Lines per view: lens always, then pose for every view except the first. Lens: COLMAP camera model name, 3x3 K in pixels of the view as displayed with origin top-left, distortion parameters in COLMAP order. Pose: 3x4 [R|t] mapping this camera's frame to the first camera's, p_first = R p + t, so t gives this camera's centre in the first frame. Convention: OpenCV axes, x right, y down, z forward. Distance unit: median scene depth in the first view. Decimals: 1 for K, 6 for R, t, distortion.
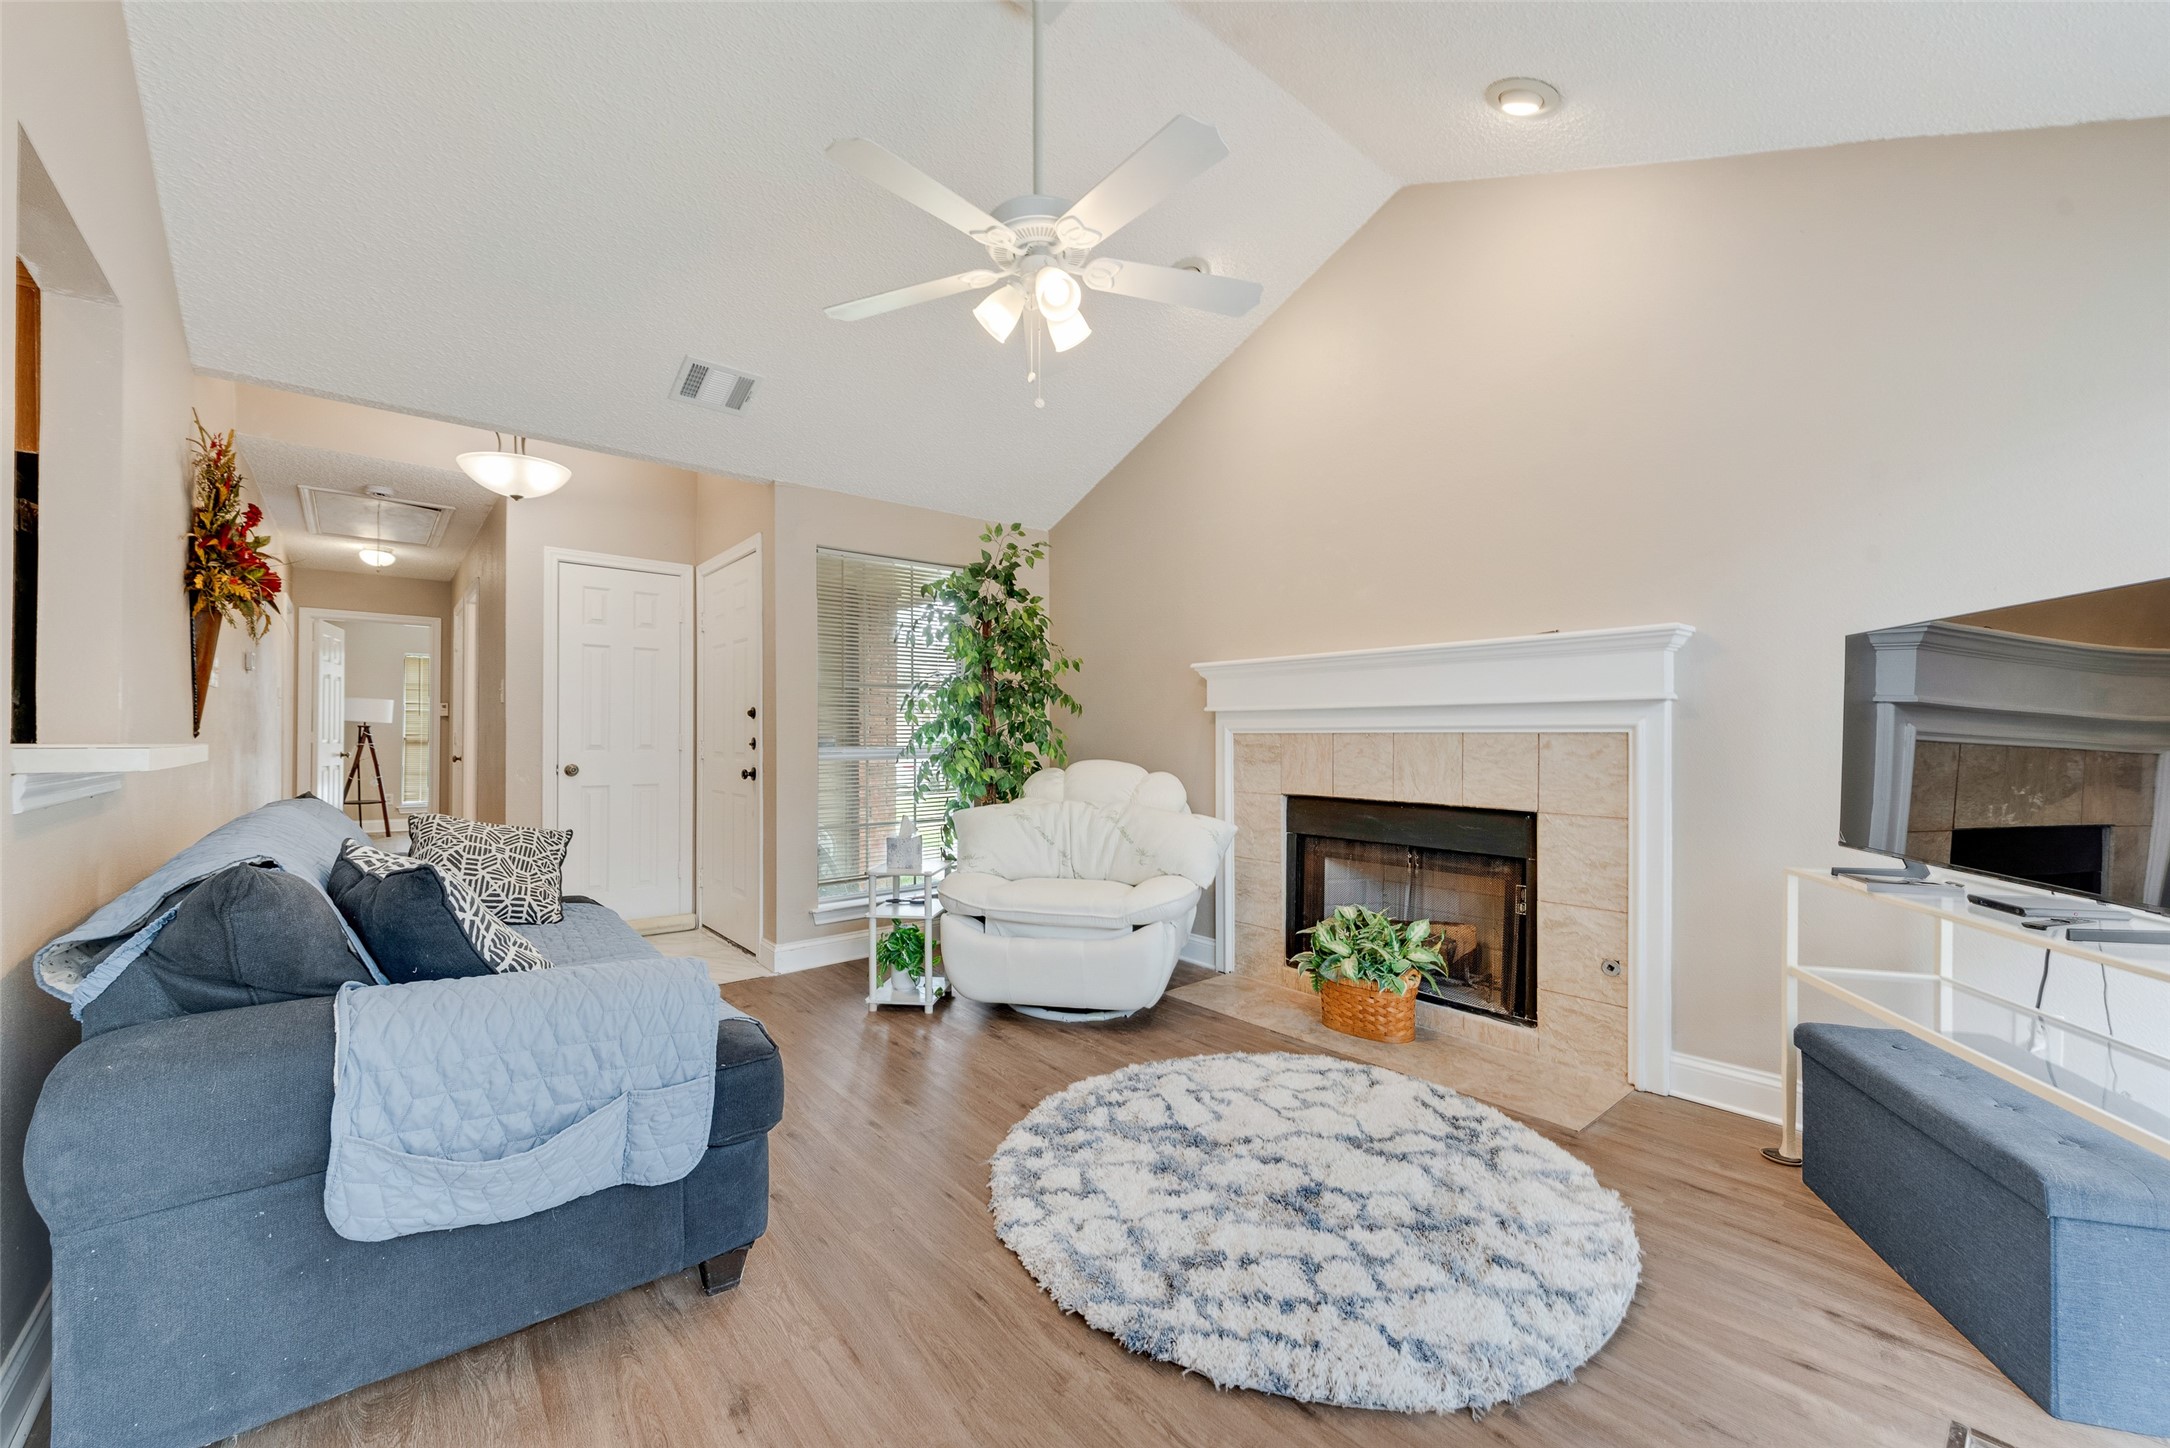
lens RADIAL K [[845.6, 0, 1081.5], [0, 845.6, 734.7], [0, 0, 1]] dist [0.000780, -0.000071]
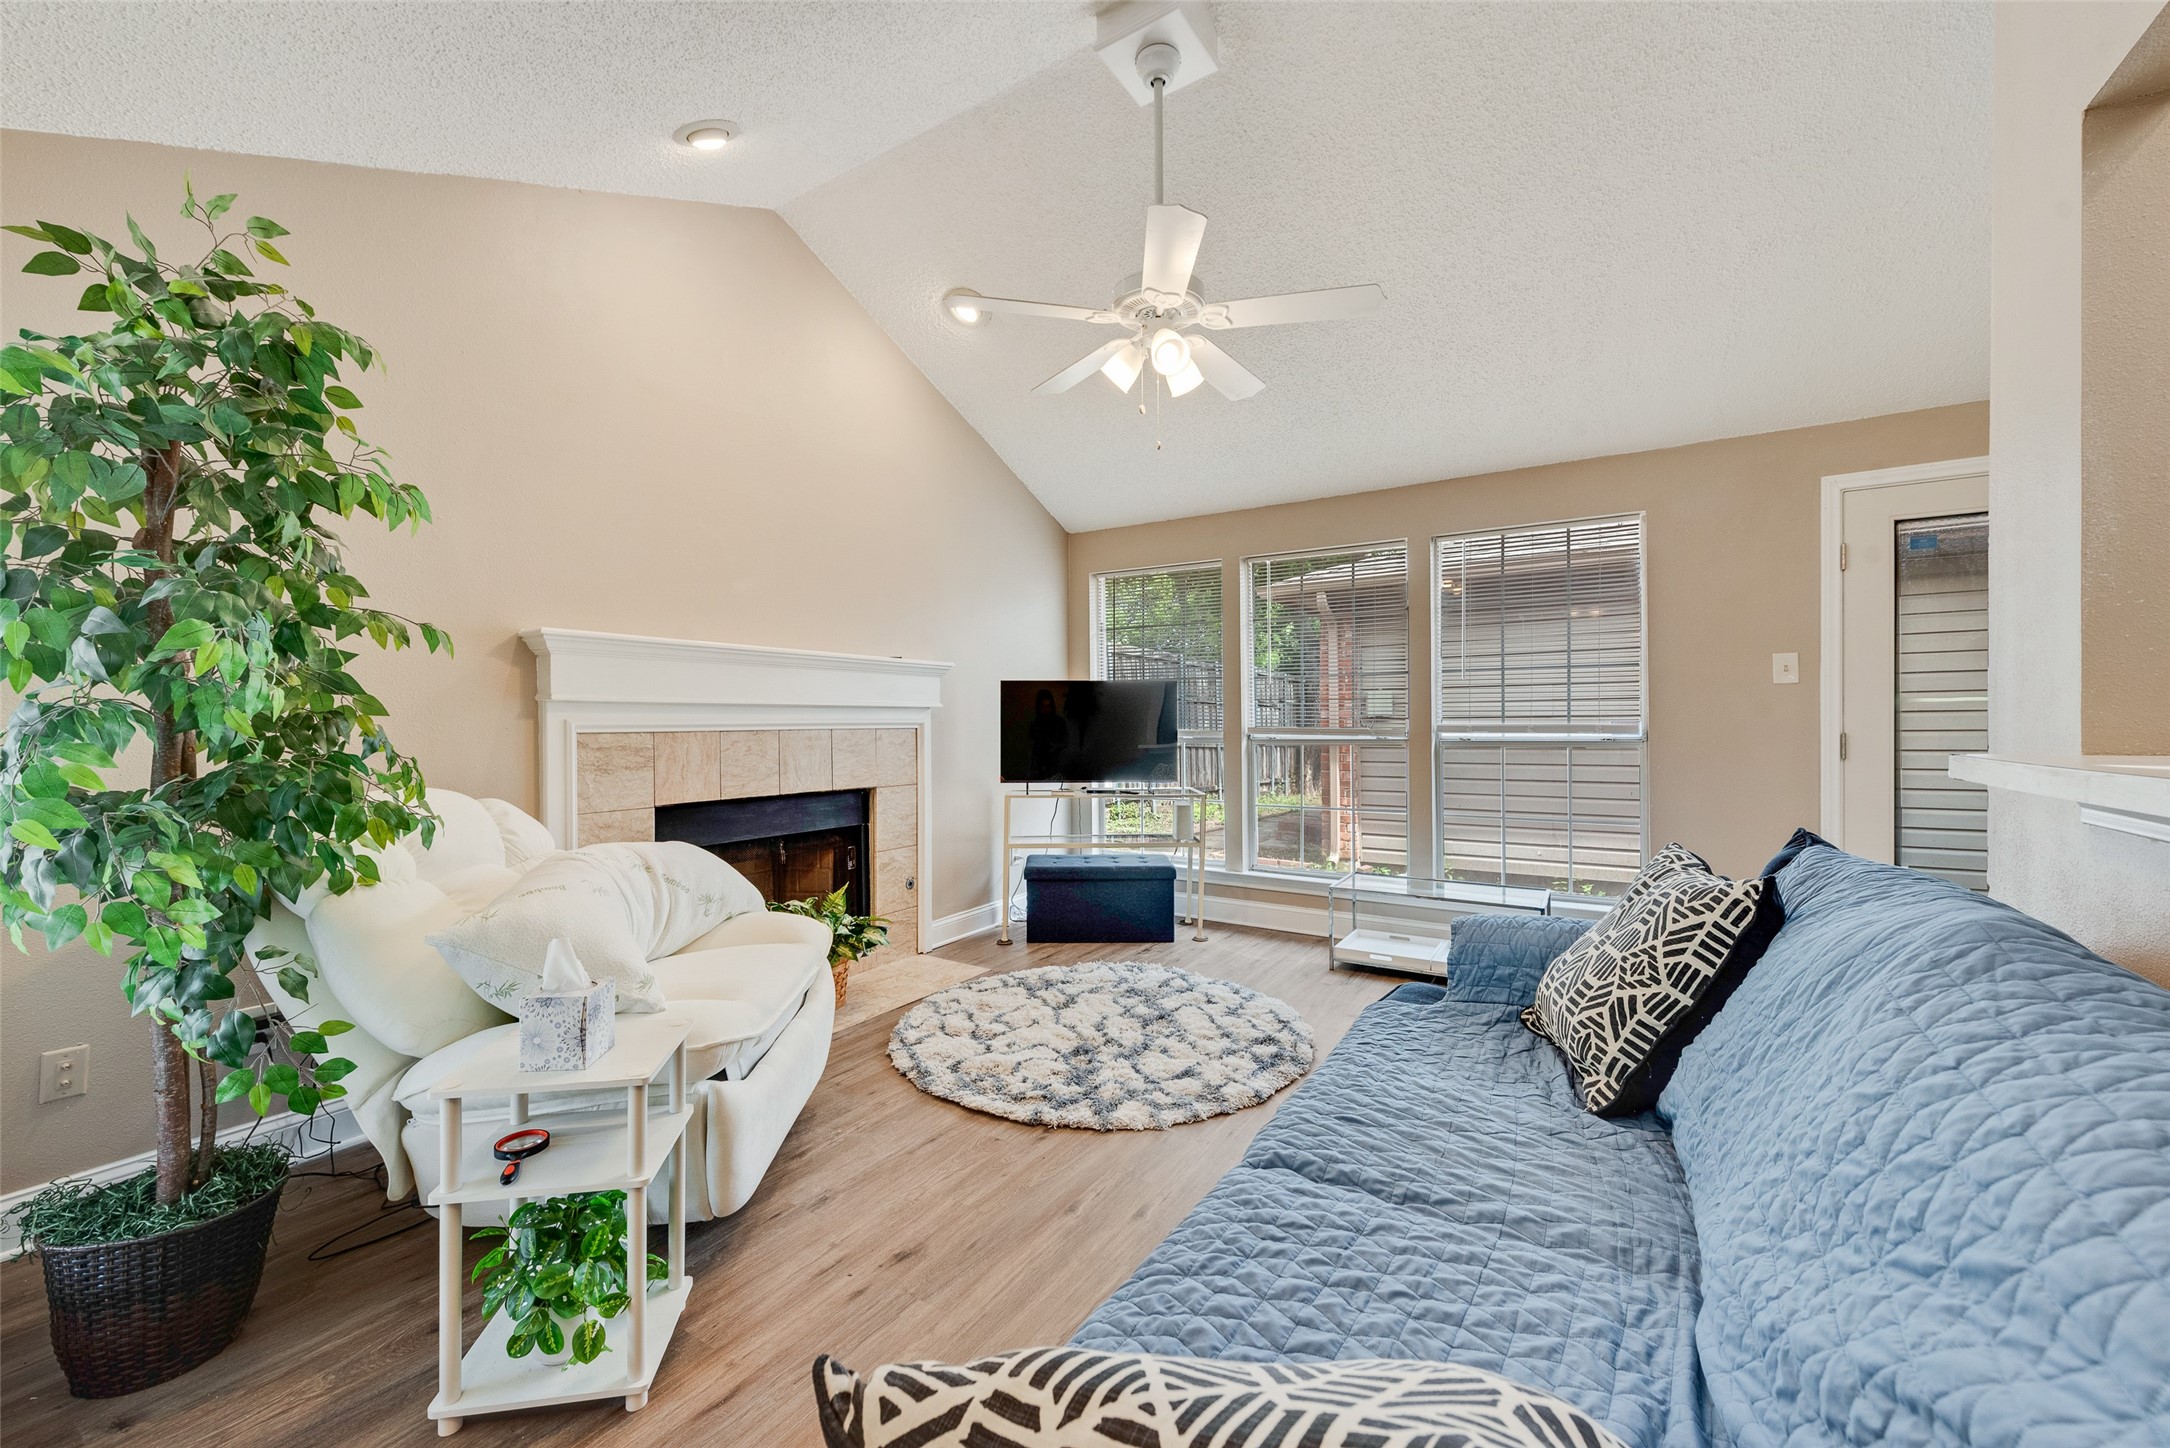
lens RADIAL K [[832.1, 0, 1068.7], [0, 832.1, 708.8], [0, 0, 1]] dist [0.015197, -0.004391]
pose [[-0.291505, 0.019807, 0.956364, -0.902990], [0.007605, 0.999802, -0.018388, -0.007949], [-0.956539, 0.001913, -0.291598, 1.177894]]
